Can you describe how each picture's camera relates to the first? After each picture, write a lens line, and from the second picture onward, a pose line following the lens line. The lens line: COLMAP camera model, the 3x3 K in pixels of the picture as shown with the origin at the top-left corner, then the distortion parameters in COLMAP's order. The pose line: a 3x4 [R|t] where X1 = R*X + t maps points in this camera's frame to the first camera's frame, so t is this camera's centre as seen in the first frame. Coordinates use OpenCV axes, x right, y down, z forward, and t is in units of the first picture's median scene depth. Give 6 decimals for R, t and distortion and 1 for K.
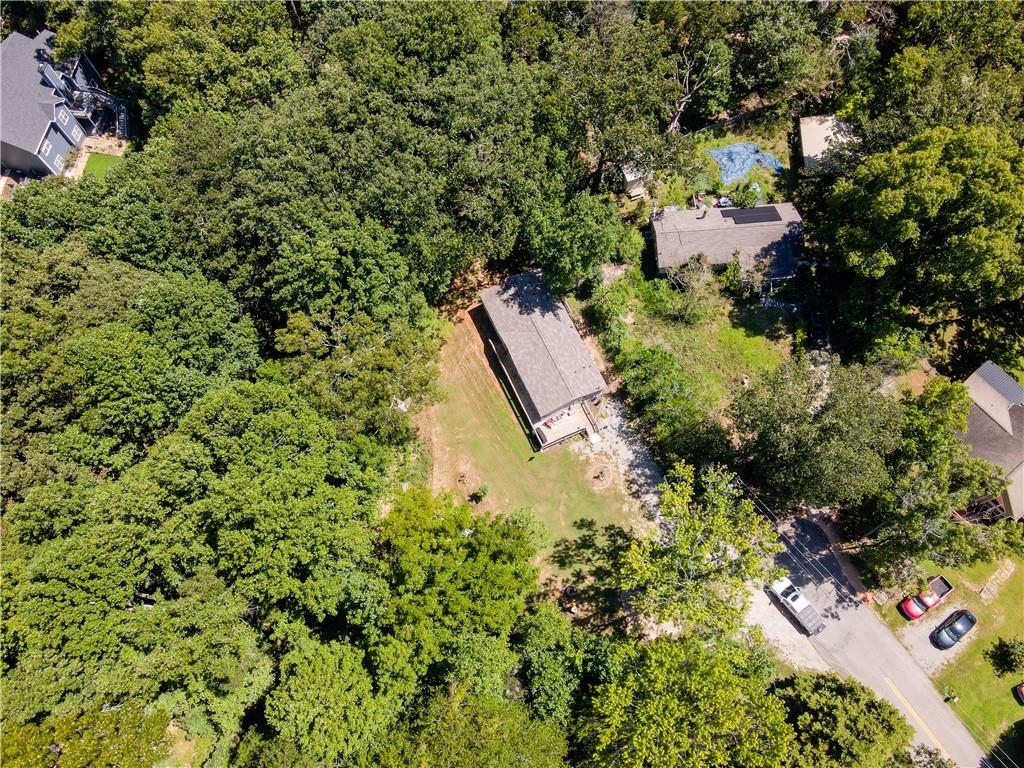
lens RADIAL K [[737.8, 0, 508.0], [0, 737.8, 379.6], [0, 0, 1]] dist [0.003596, 0.001499]
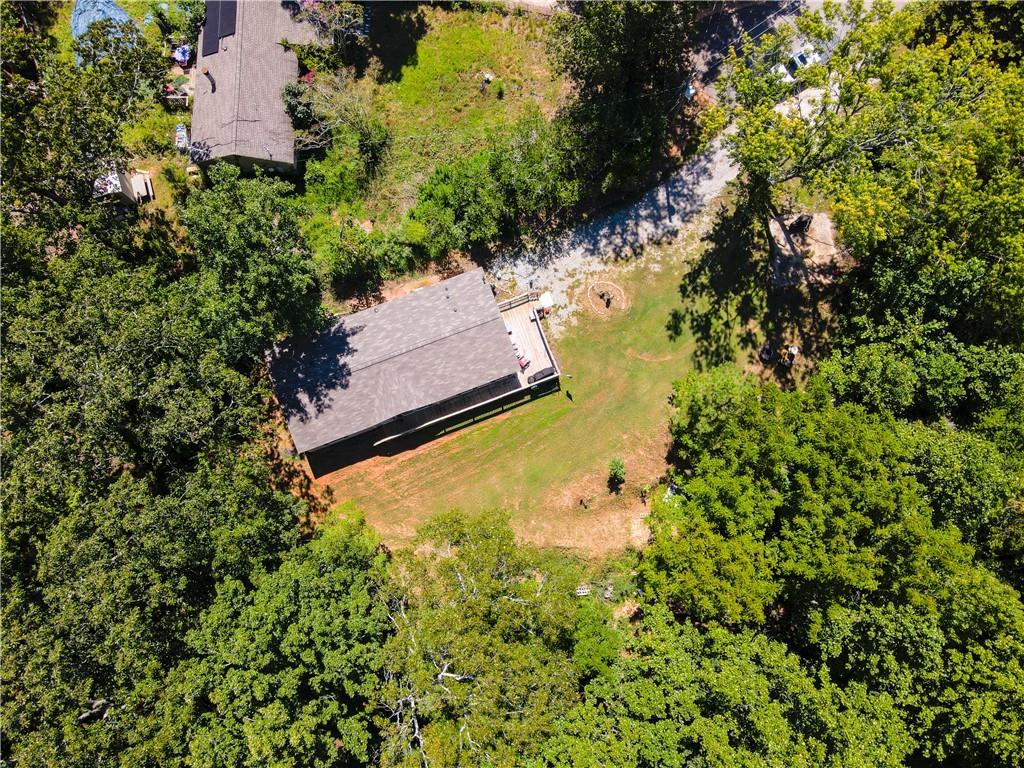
lens RADIAL K [[737.8, 0, 508.0], [0, 737.8, 379.6], [0, 0, 1]] dist [0.003596, 0.001499]
pose [[0.066025, -0.980145, 0.186965, -0.084557], [0.931189, 0.127847, 0.341382, -0.177526], [-0.358507, 0.151560, 0.921142, 0.393115]]
